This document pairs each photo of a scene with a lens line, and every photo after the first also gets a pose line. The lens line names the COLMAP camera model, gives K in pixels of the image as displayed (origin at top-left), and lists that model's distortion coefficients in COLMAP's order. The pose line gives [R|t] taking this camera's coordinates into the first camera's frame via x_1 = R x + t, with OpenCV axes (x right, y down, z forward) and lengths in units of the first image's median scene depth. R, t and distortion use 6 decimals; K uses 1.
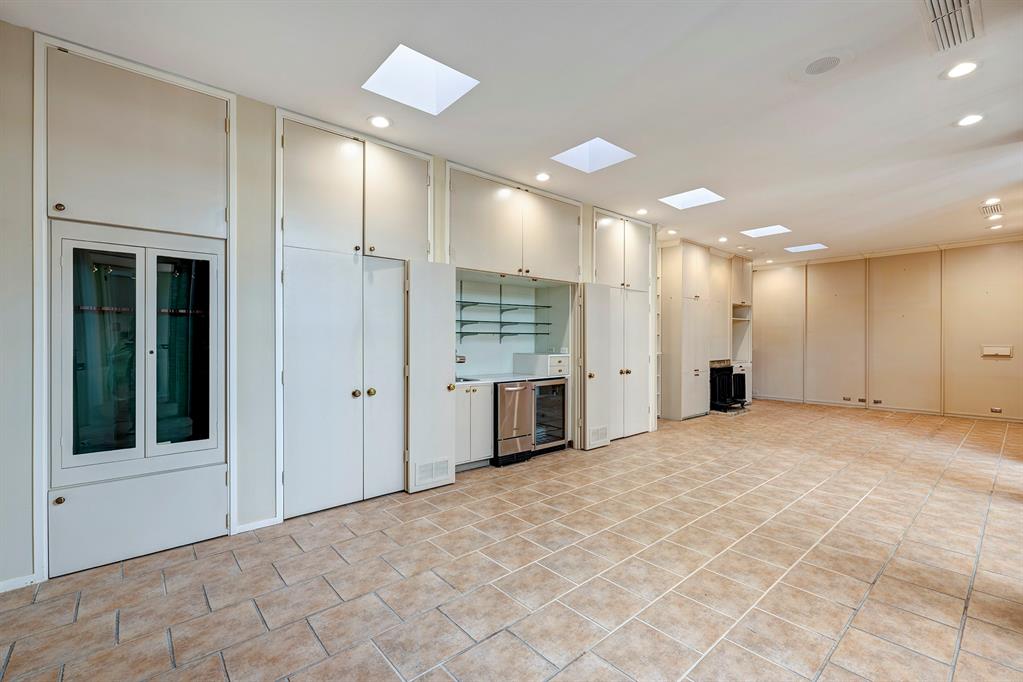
lens RADIAL K [[453.4, 0, 492.3], [0, 453.4, 340.9], [0, 0, 1]] dist [0.005635, -0.001078]
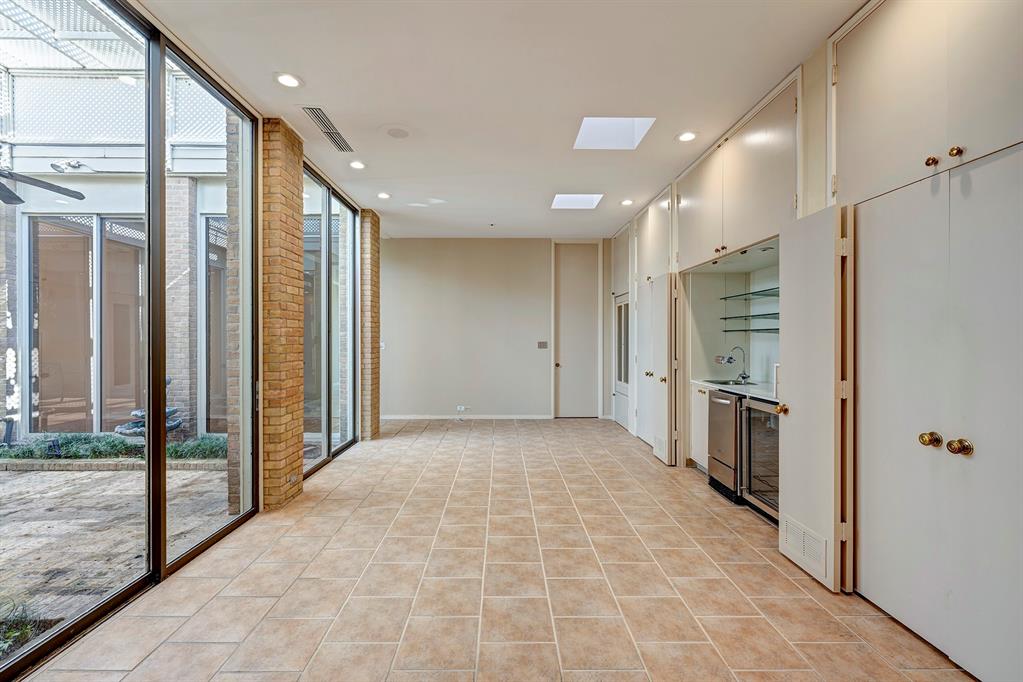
lens RADIAL K [[453.4, 0, 516.5], [0, 453.4, 340.5], [0, 0, 1]] dist [0.005635, -0.001078]
pose [[-0.624214, 0.001753, -0.781252, 1.141110], [-0.000454, 0.999996, 0.002607, -0.001740], [0.781254, 0.001982, -0.624211, 1.549981]]
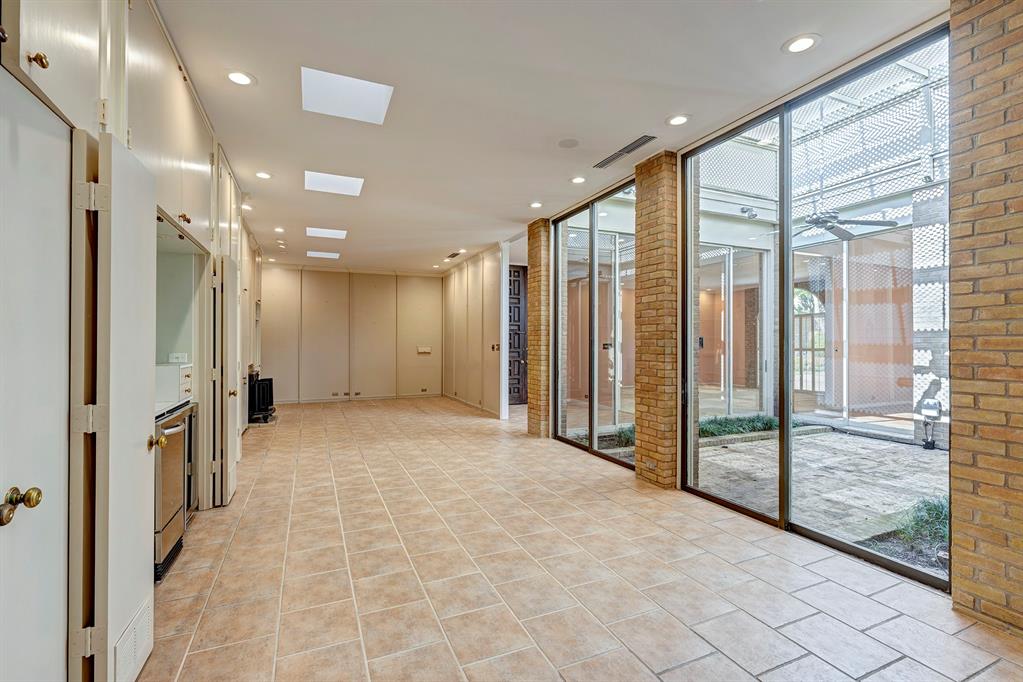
lens RADIAL K [[460.7, 0, 534.9], [0, 460.7, 340.2], [0, 0, 1]] dist [-0.000753, -0.000194]
pose [[0.247395, 0.006055, 0.968896, -0.485538], [0.000137, 0.999980, -0.006284, 0.002077], [-0.968915, 0.001687, 0.247389, 0.555006]]
